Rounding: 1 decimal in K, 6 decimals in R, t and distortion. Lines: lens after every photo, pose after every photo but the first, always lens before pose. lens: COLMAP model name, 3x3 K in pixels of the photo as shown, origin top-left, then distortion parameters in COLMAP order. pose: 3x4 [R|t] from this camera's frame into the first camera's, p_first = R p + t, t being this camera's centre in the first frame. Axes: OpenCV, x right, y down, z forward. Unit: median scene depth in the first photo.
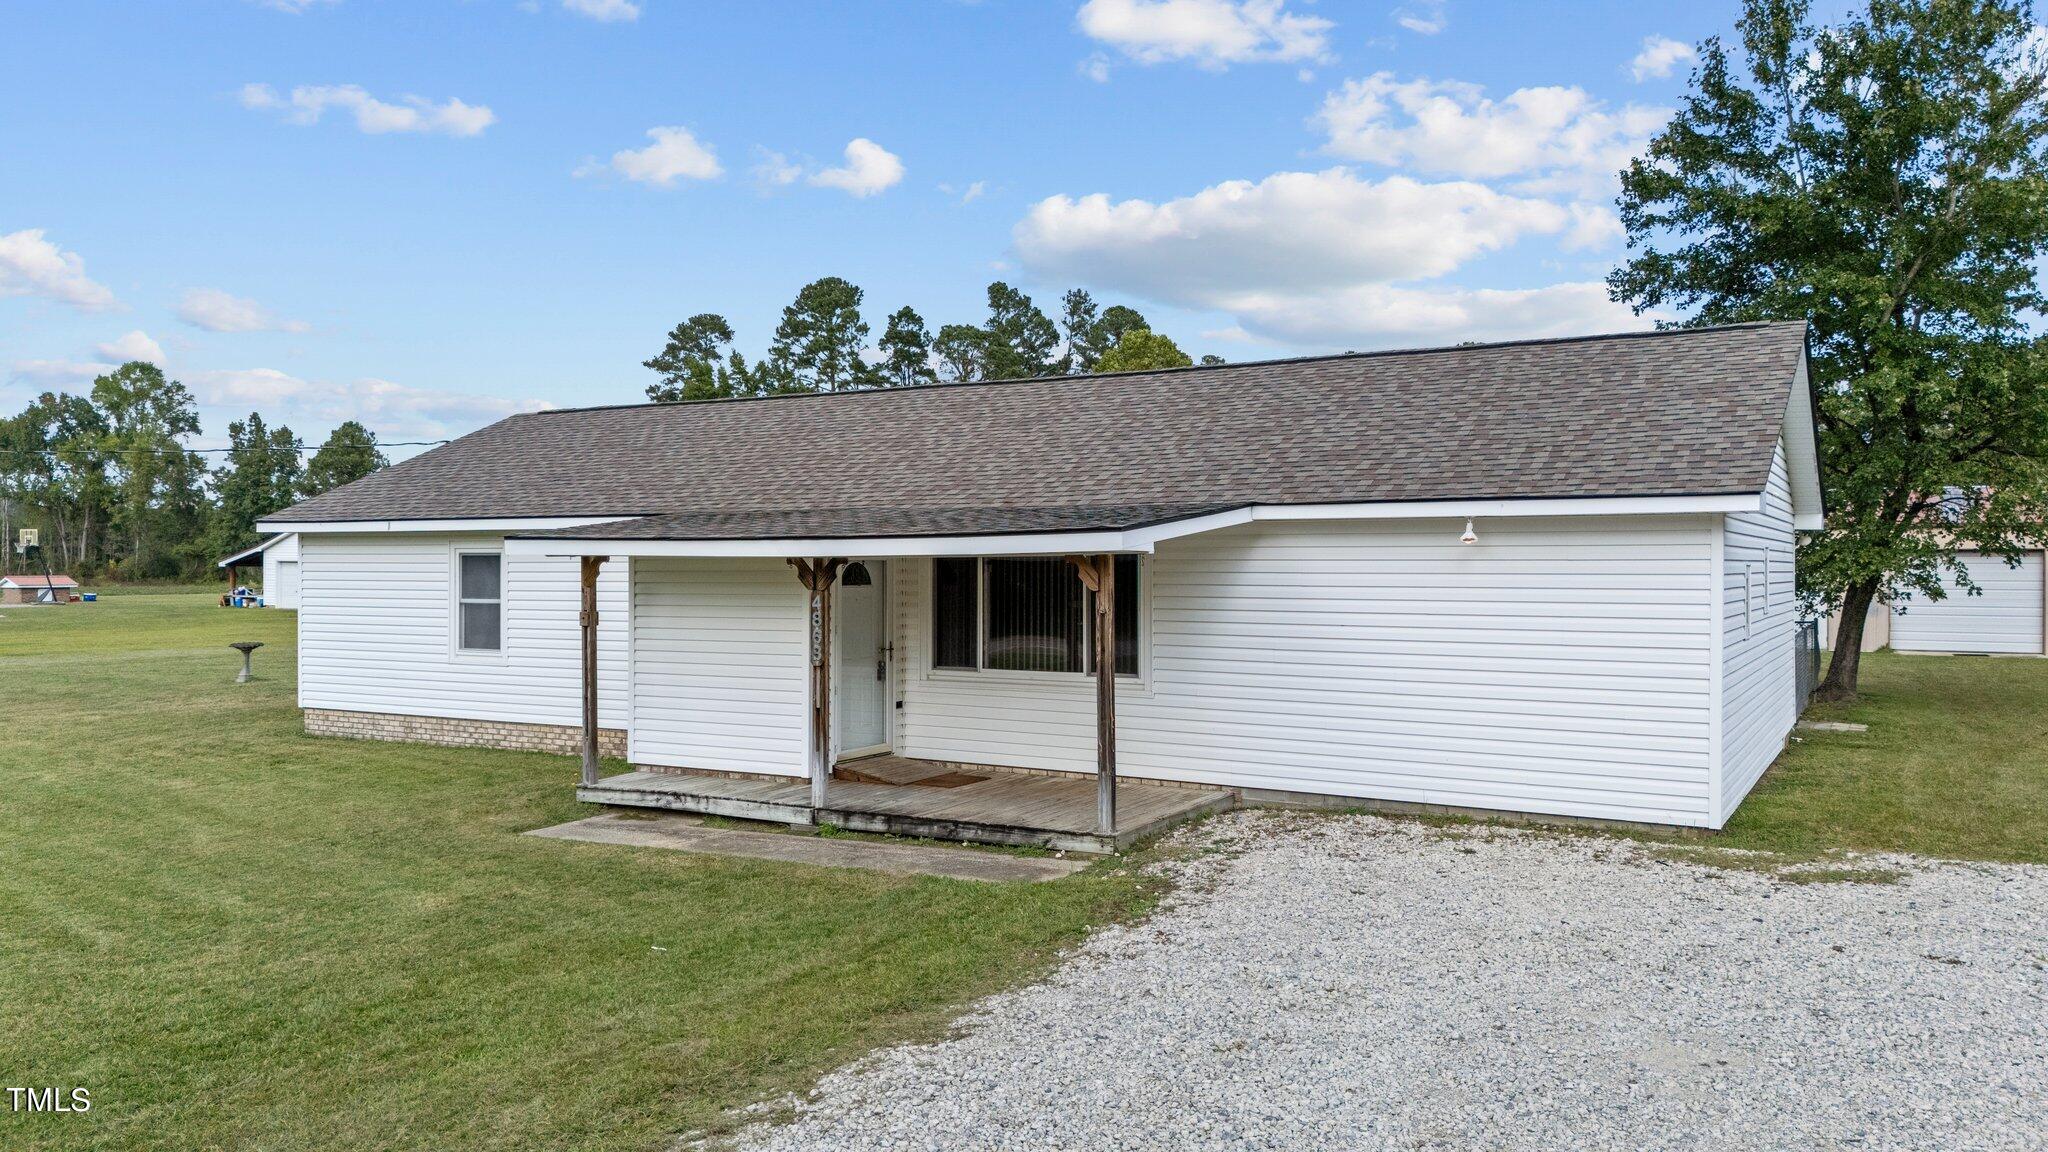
lens RADIAL K [[1504.6, 0, 1022.7], [0, 1504.6, 551.1], [0, 0, 1]] dist [0.078215, -0.110930]
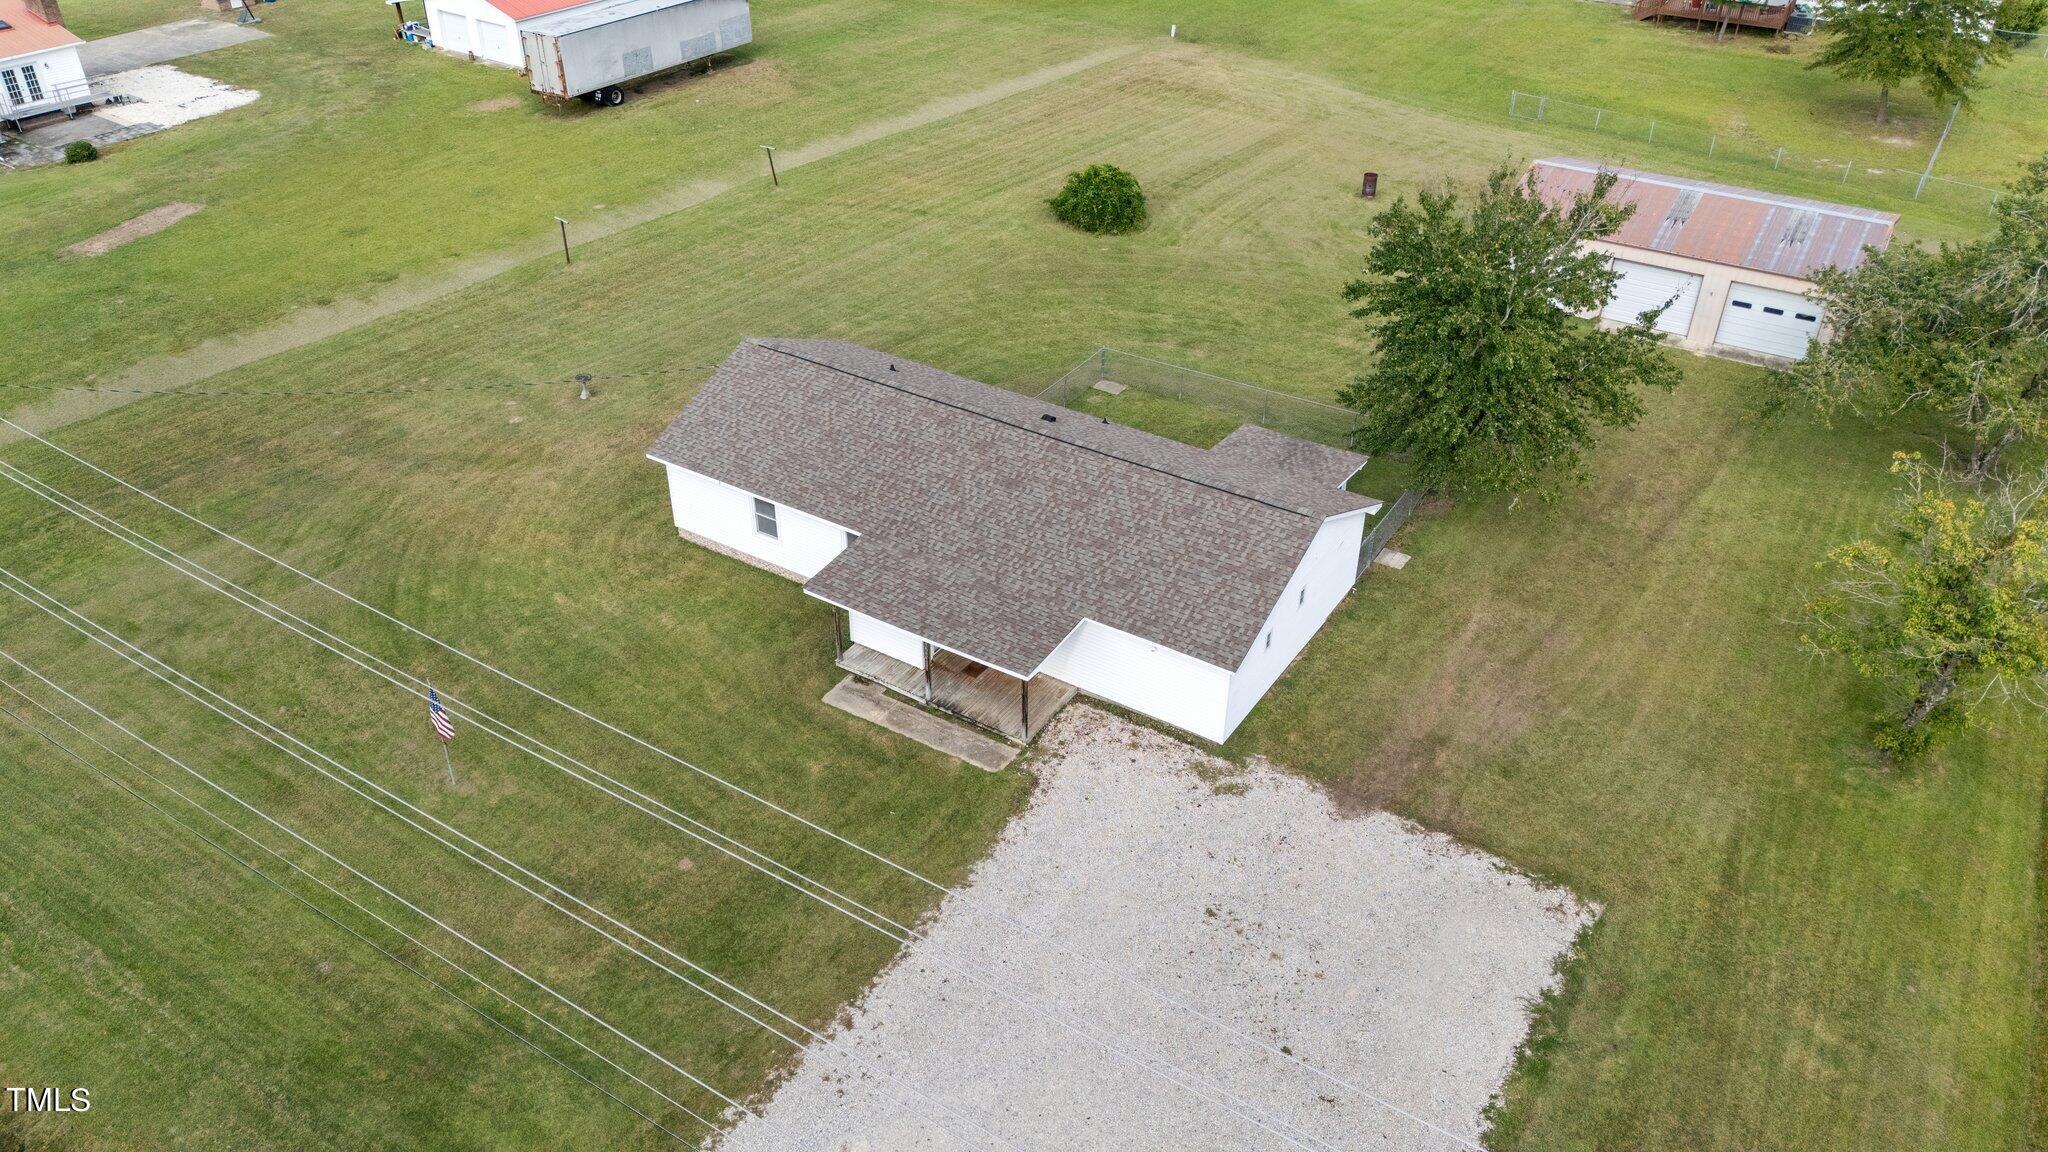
lens RADIAL K [[1504.6, 0, 1022.7], [0, 1504.6, 551.1], [0, 0, 1]] dist [0.078215, -0.110930]
pose [[0.999034, 0.027271, -0.034467, 0.112408], [-0.004304, 0.841145, 0.540793, -1.356339], [0.043739, -0.540122, 0.840450, -1.036588]]
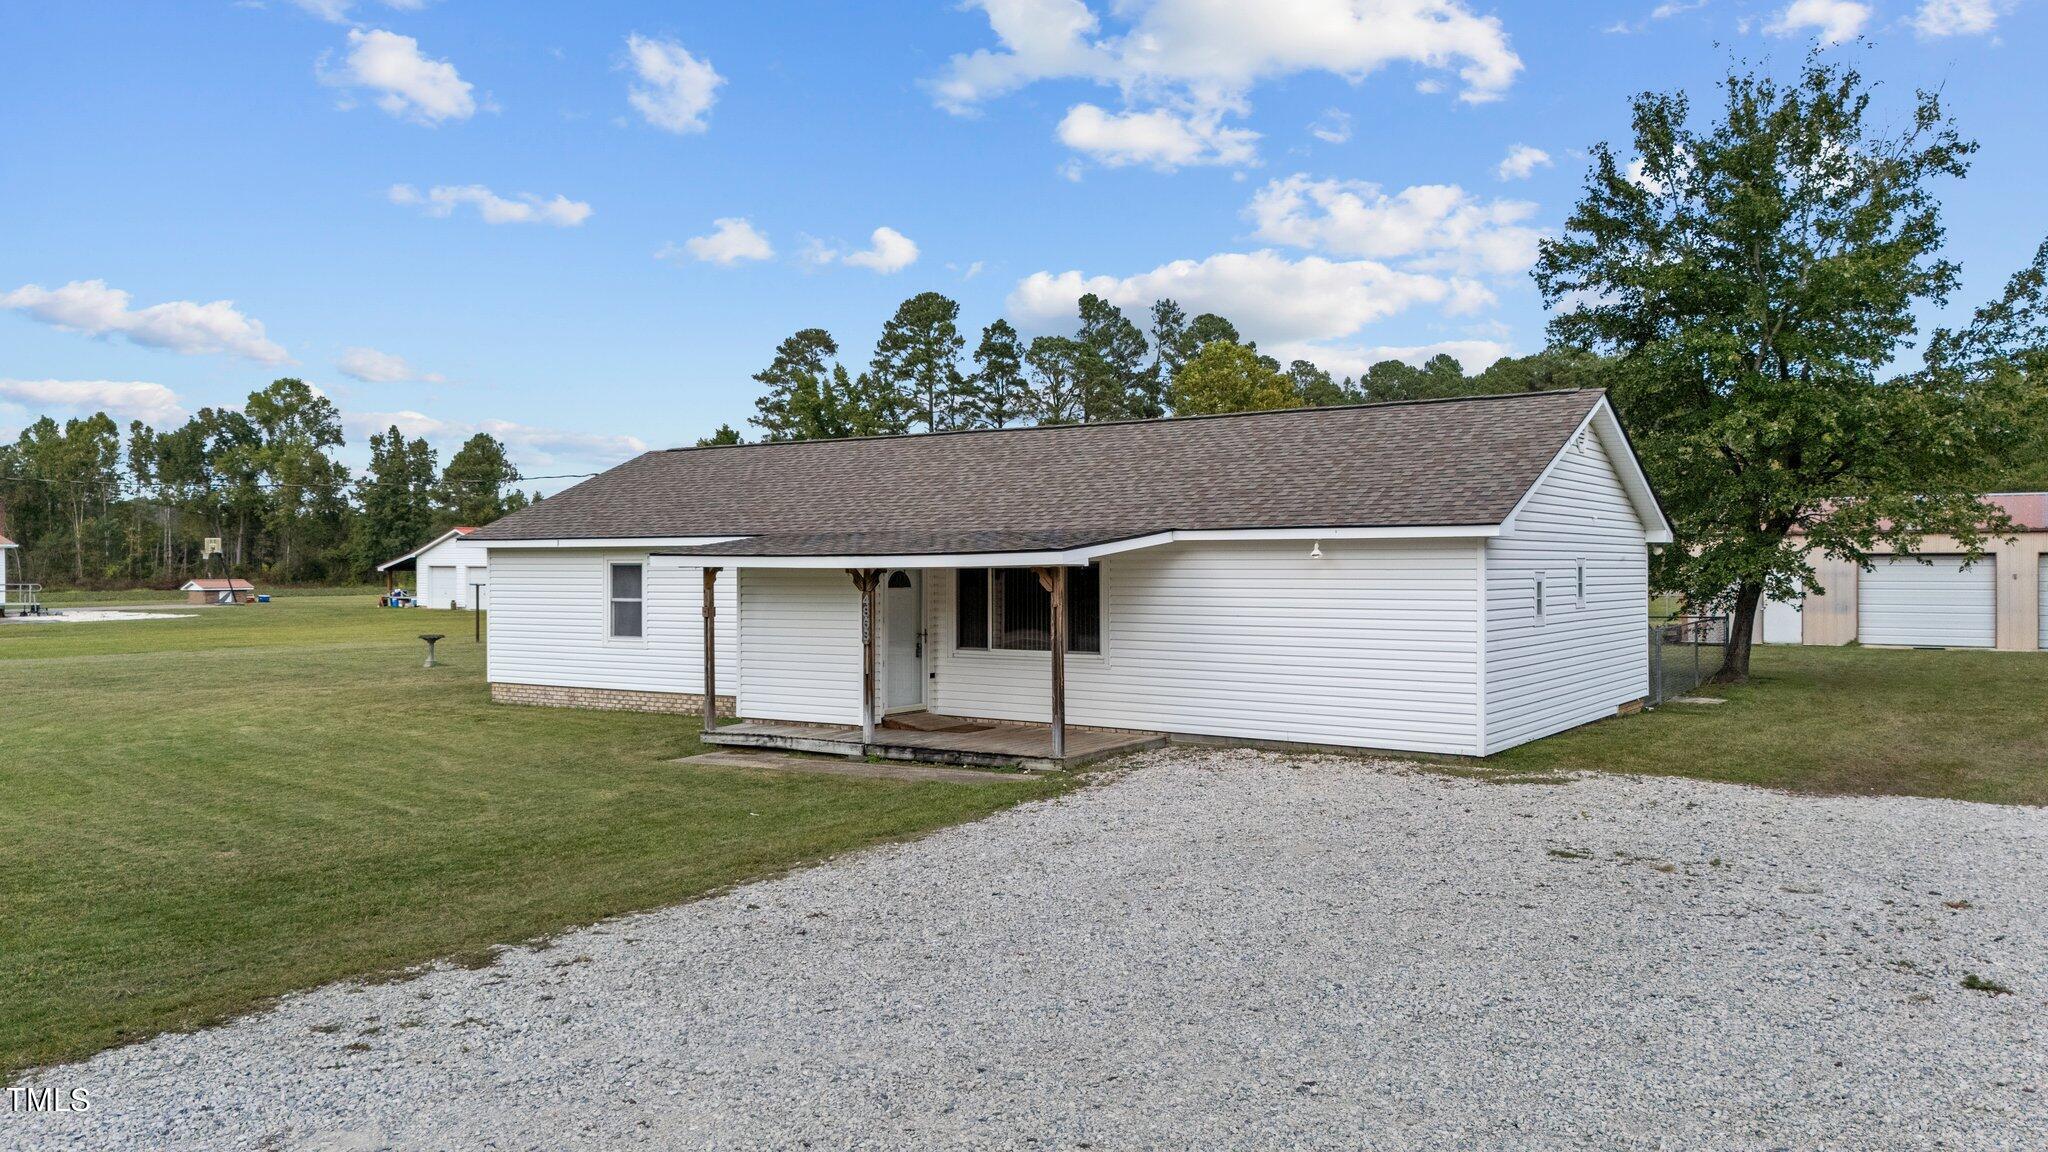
lens RADIAL K [[1504.6, 0, 1022.7], [0, 1504.6, 551.1], [0, 0, 1]] dist [0.078215, -0.110930]
pose [[0.997561, -0.003270, -0.069729, 0.094231], [0.003221, 0.999994, -0.000821, -0.008858], [0.069731, 0.000594, 0.997566, -0.349043]]
